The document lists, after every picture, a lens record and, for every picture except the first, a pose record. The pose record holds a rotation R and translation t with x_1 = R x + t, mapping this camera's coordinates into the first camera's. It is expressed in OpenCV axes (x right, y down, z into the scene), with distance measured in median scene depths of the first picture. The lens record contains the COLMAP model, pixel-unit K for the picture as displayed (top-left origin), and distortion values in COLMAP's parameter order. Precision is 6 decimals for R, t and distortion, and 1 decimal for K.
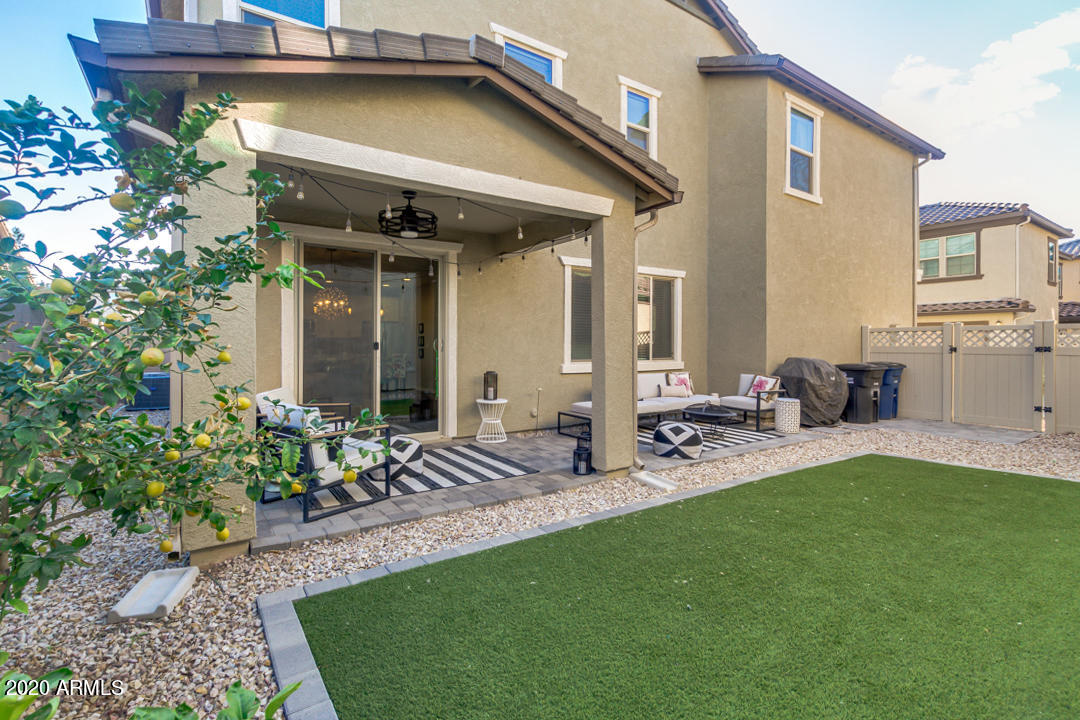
lens RADIAL K [[495.6, 0, 529.5], [0, 495.6, 350.2], [0, 0, 1]] dist [-0.003973, -0.003409]
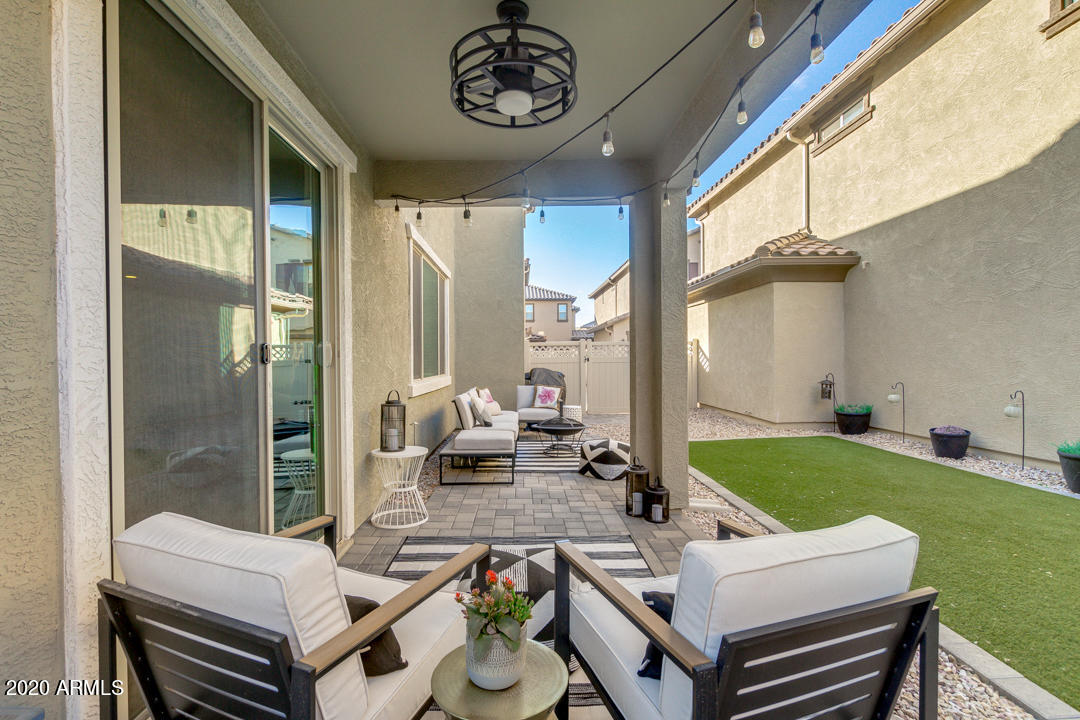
lens RADIAL K [[495.6, 0, 538.2], [0, 495.6, 356.5], [0, 0, 1]] dist [-0.003973, -0.003409]
pose [[0.536474, -0.002060, 0.843914, -0.530358], [0.024967, 0.999598, -0.013432, 0.005713], [-0.843547, 0.028276, 0.536310, 0.634100]]
